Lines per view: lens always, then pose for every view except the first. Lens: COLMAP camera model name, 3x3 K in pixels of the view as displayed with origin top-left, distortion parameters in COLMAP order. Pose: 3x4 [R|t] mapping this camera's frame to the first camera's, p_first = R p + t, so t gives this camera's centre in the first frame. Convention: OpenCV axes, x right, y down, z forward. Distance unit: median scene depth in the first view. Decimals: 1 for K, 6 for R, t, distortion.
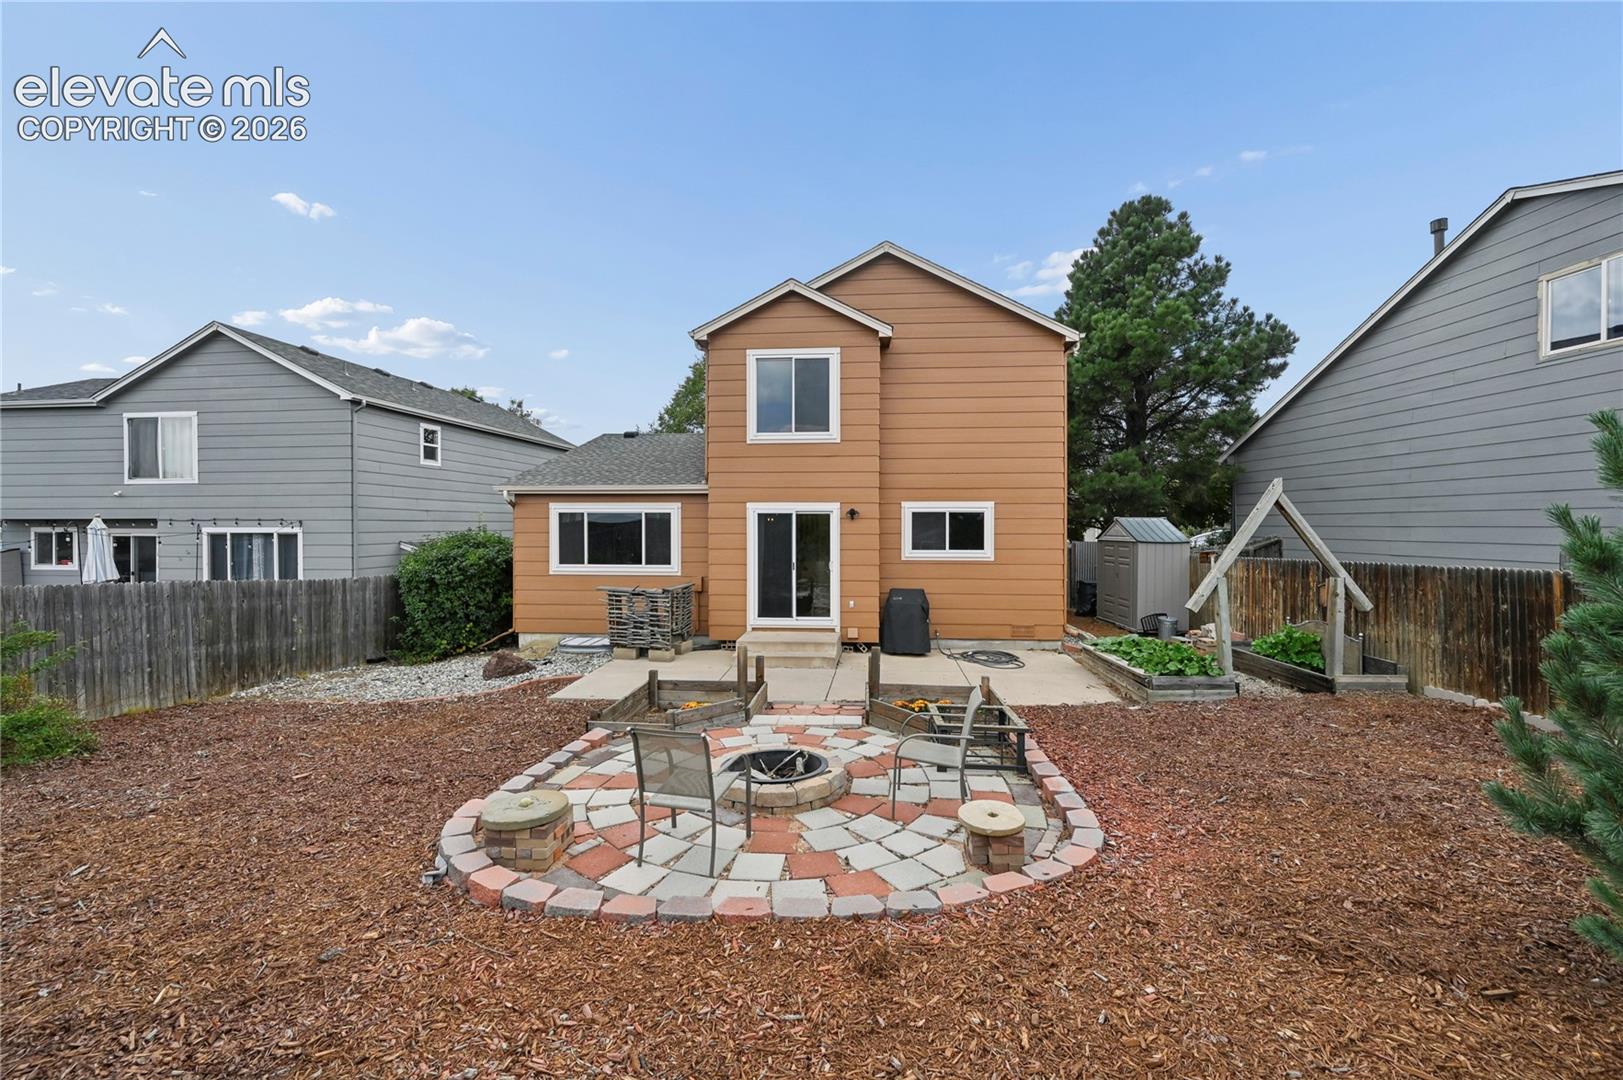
lens RADIAL K [[652.9, 0, 808.1], [0, 652.9, 512.5], [0, 0, 1]] dist [-0.000896, -0.000092]
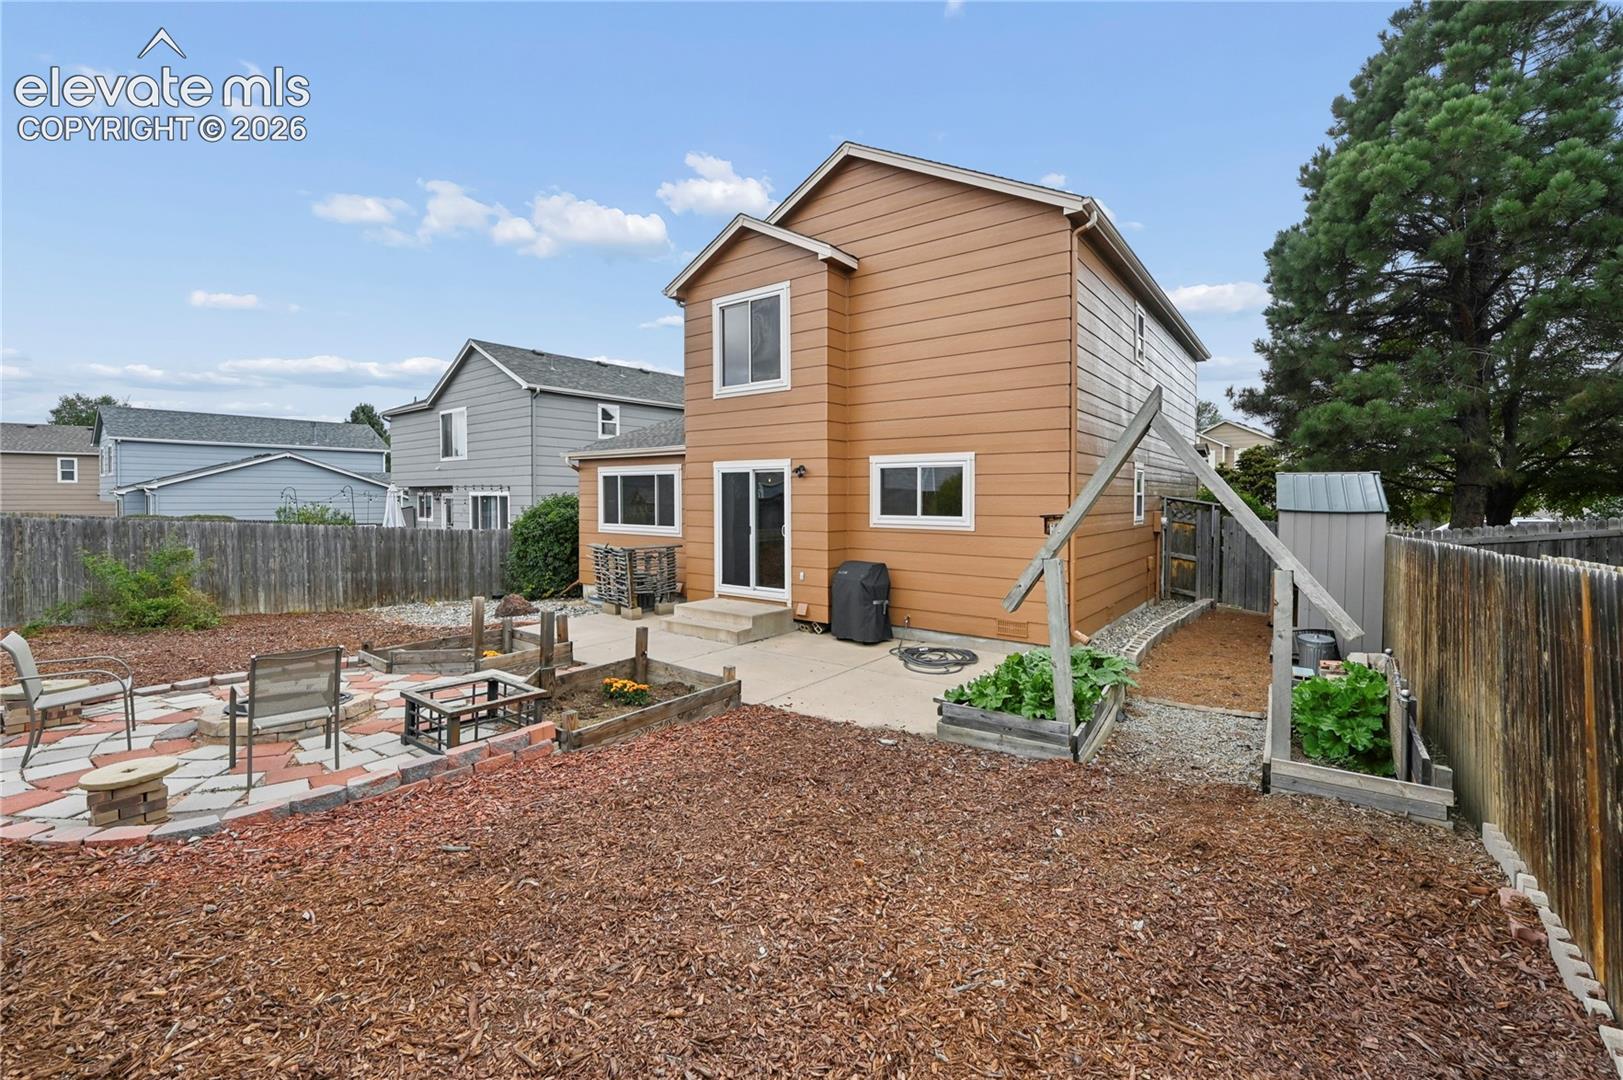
lens RADIAL K [[682.5, 0, 812.7], [0, 682.5, 494.5], [0, 0, 1]] dist [-0.000842, -0.000022]
pose [[0.839626, 0.000268, -0.543165, 0.564196], [0.006732, 0.999918, 0.010901, 0.022616], [0.543123, -0.012809, 0.839555, 0.248009]]
